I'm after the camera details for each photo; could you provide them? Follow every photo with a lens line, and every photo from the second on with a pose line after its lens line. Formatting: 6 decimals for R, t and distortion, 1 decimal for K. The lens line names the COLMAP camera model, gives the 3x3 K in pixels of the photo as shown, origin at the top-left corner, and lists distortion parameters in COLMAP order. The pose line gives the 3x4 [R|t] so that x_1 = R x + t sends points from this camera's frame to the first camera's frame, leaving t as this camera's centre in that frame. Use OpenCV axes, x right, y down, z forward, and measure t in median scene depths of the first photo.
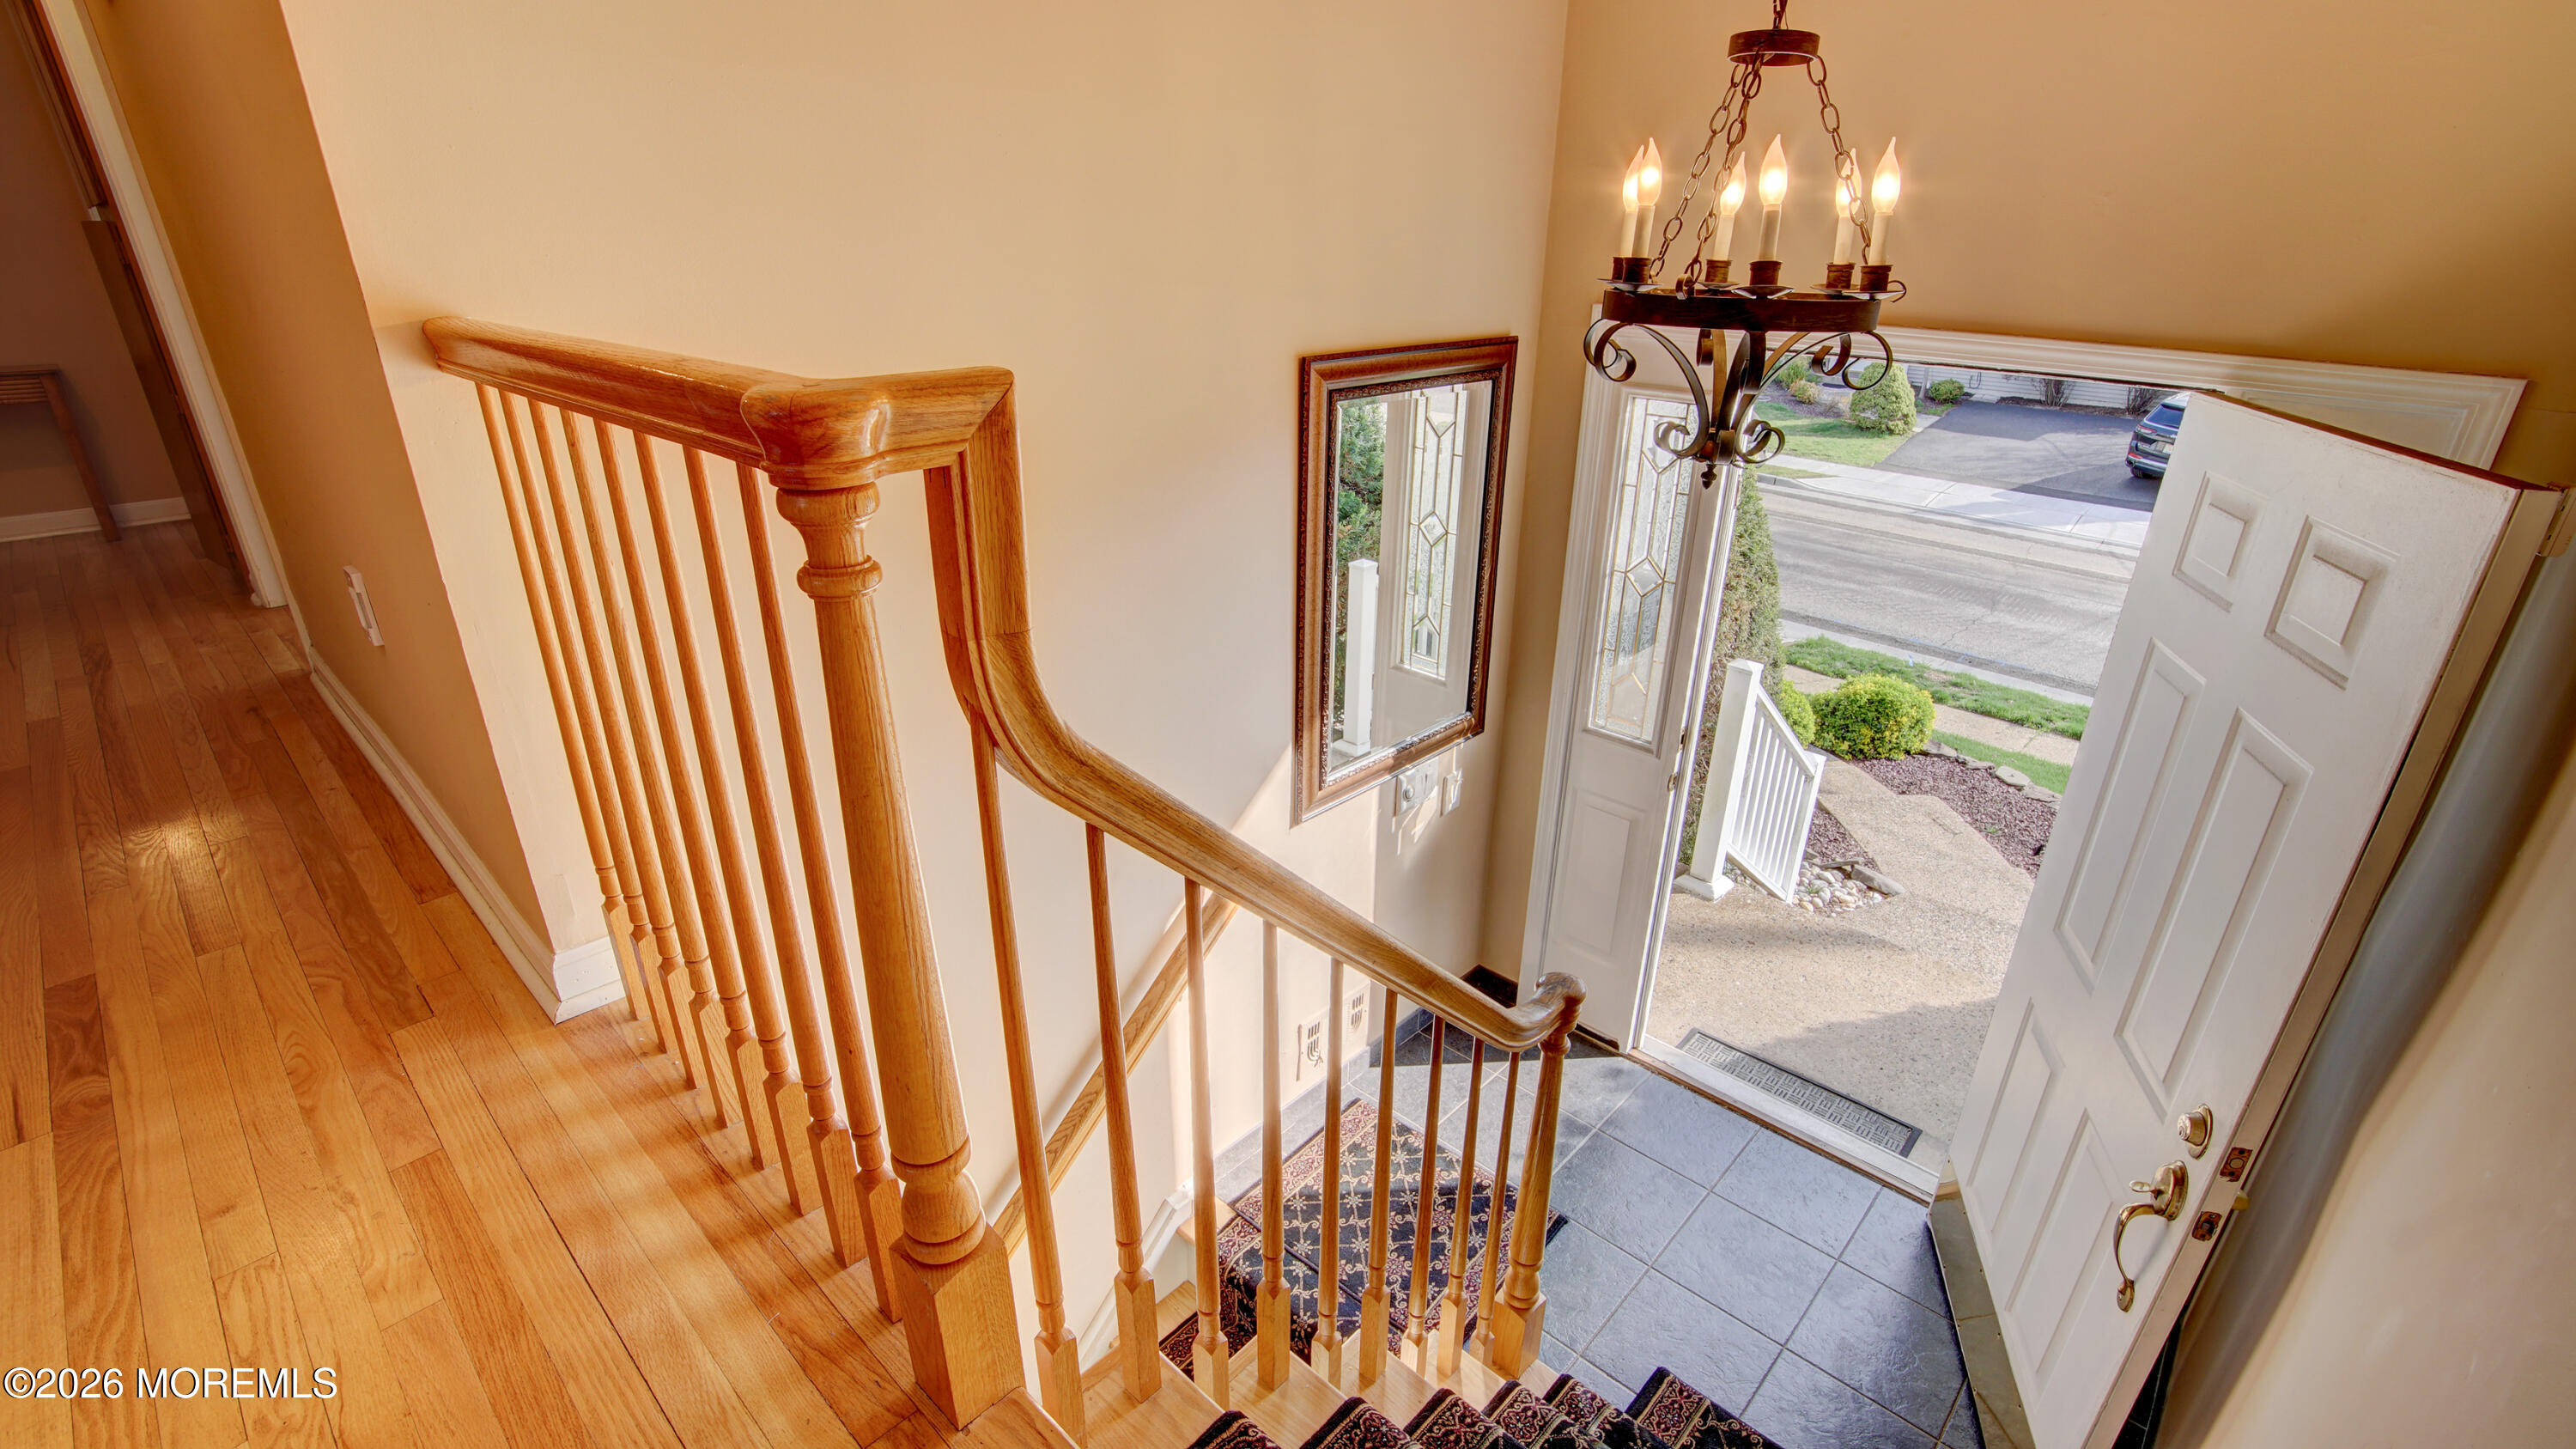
lens RADIAL K [[1153.5, 0, 1269.8], [0, 1153.5, 741.0], [0, 0, 1]] dist [-0.023253, 0.000469]
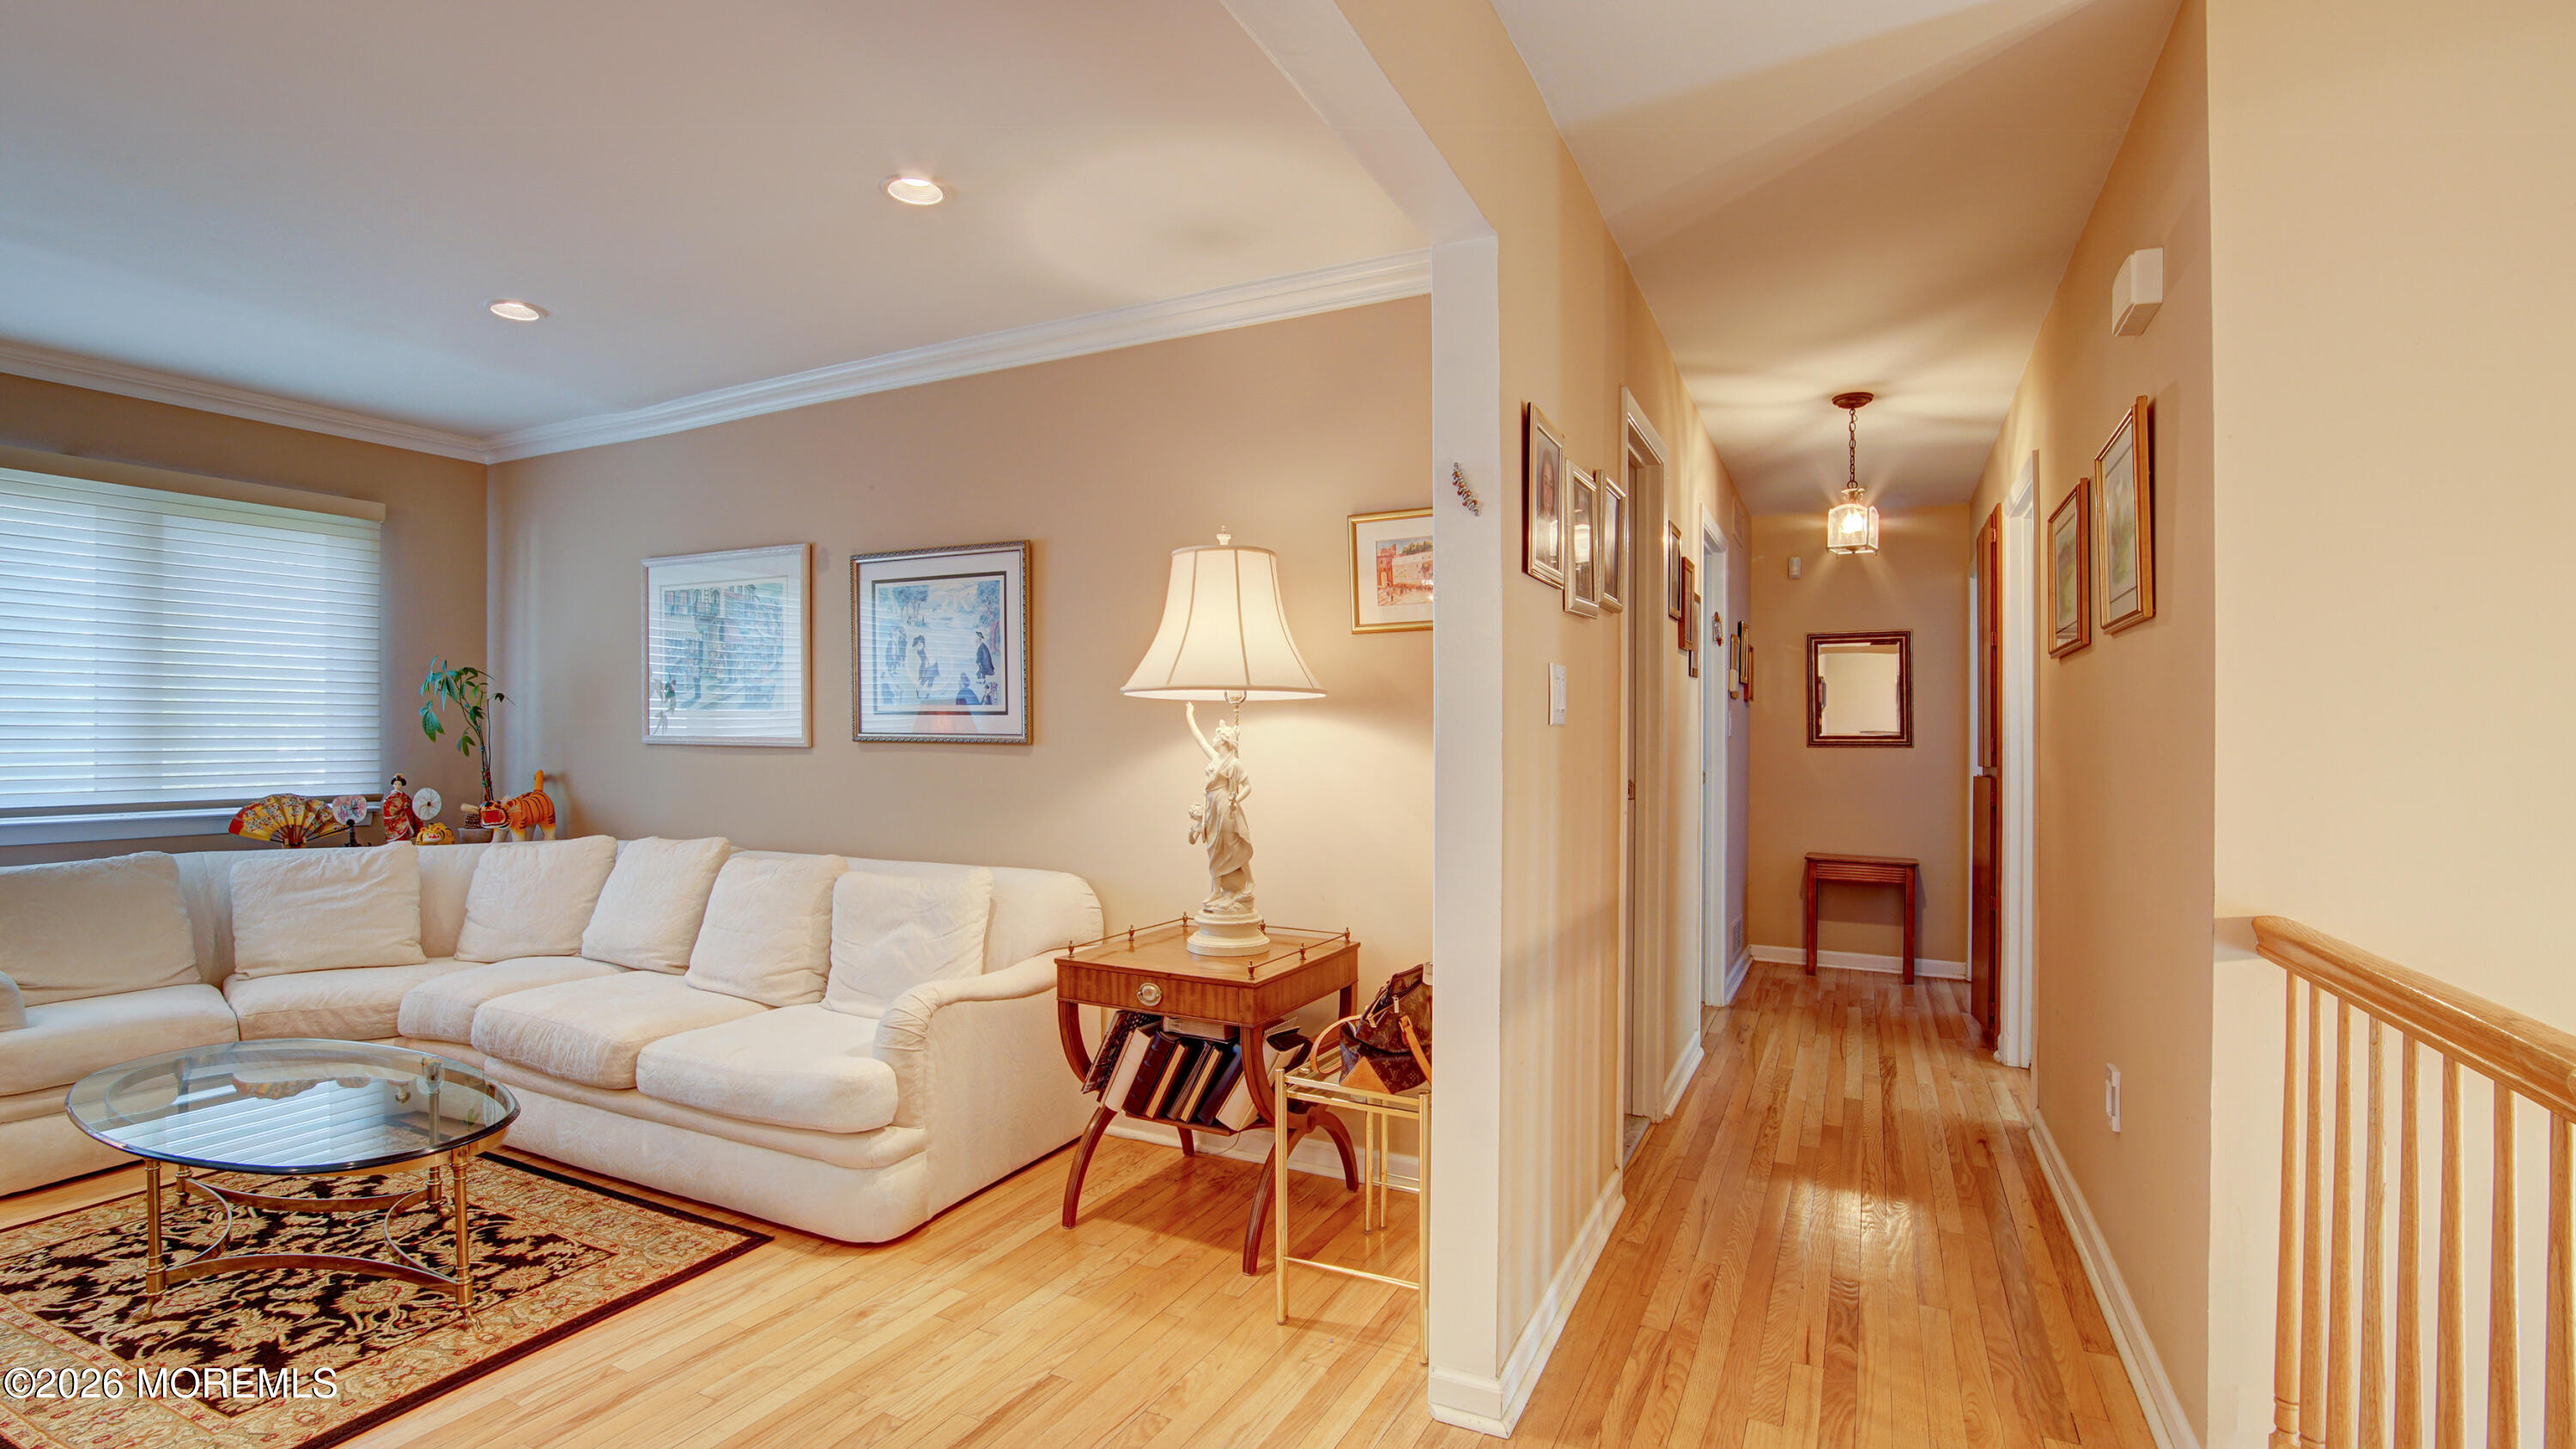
lens RADIAL K [[1153.5, 0, 1269.8], [0, 1153.5, 741.0], [0, 0, 1]] dist [-0.023253, 0.000469]
pose [[0.295194, 0.005947, -0.955419, 0.115218], [-0.392166, 0.912616, -0.115486, 0.029863], [0.871244, 0.408774, 0.271731, -0.292293]]
